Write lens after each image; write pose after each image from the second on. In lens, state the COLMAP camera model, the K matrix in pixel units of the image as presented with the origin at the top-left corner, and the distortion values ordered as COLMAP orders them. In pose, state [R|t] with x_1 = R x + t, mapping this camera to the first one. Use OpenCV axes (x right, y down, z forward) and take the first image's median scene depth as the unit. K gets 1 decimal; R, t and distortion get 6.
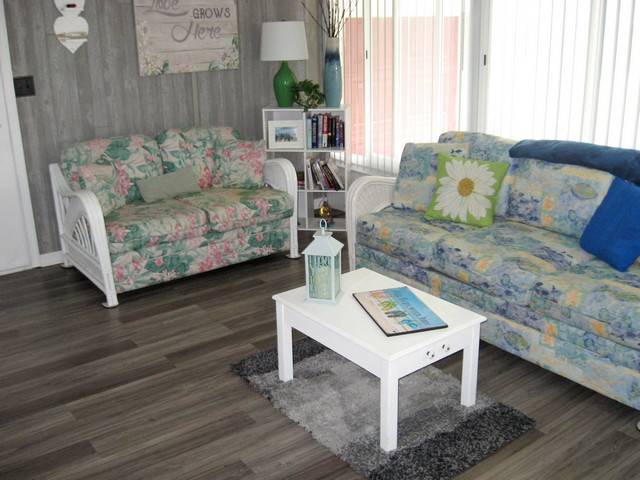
lens RADIAL K [[754.2, 0, 385.3], [0, 754.2, 239.8], [0, 0, 1]] dist [-0.014691, -0.015822]
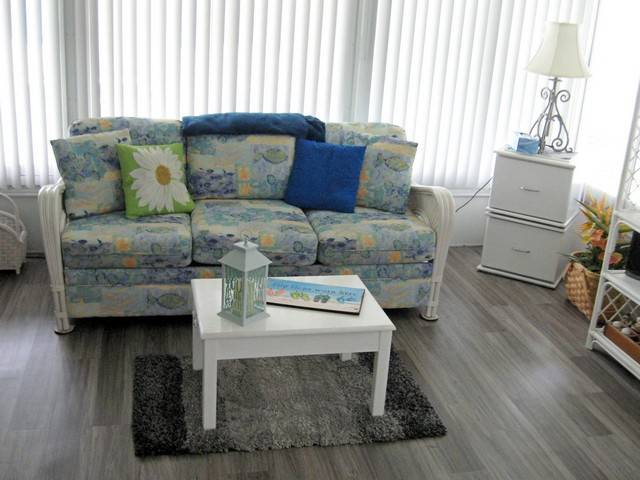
lens RADIAL K [[754.2, 0, 385.3], [0, 754.2, 239.8], [0, 0, 1]] dist [-0.014691, -0.015822]
pose [[0.412463, -0.266927, 0.870991, -0.654654], [0.198284, 0.959491, 0.200150, -0.133007], [-0.889133, 0.090149, 0.448682, 0.359330]]
